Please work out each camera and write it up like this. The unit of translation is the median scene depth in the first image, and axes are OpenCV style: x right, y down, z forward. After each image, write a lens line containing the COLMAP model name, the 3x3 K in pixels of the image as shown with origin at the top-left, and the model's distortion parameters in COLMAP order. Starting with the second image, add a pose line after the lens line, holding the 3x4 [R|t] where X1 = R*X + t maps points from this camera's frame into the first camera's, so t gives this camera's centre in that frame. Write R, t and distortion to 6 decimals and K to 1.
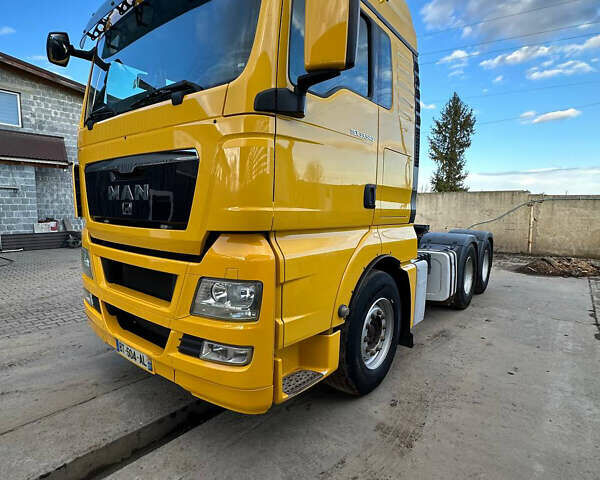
lens RADIAL K [[348.0, 0, 300.0], [0, 348.0, 240.0], [0, 0, 1]] dist [0.002526, 0.000353]
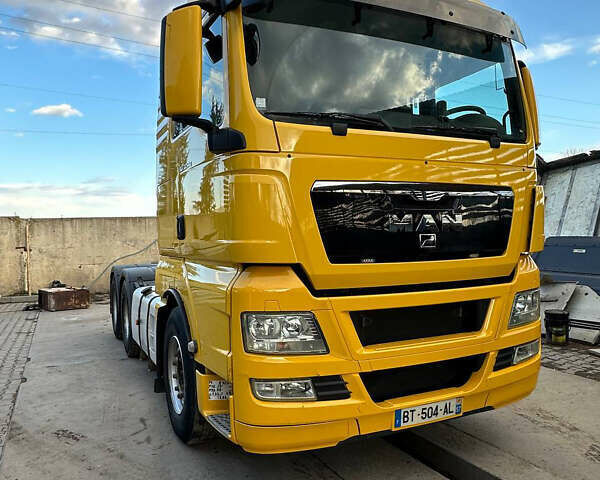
lens RADIAL K [[496.7, 0, 300.0], [0, 496.7, 240.0], [0, 0, 1]] dist [0.008173, -0.002848]
pose [[0.434761, -0.033882, 0.899908, -1.808837], [0.114234, 0.993295, -0.017790, -0.108662], [-0.893271, 0.110535, 0.435716, 0.756890]]
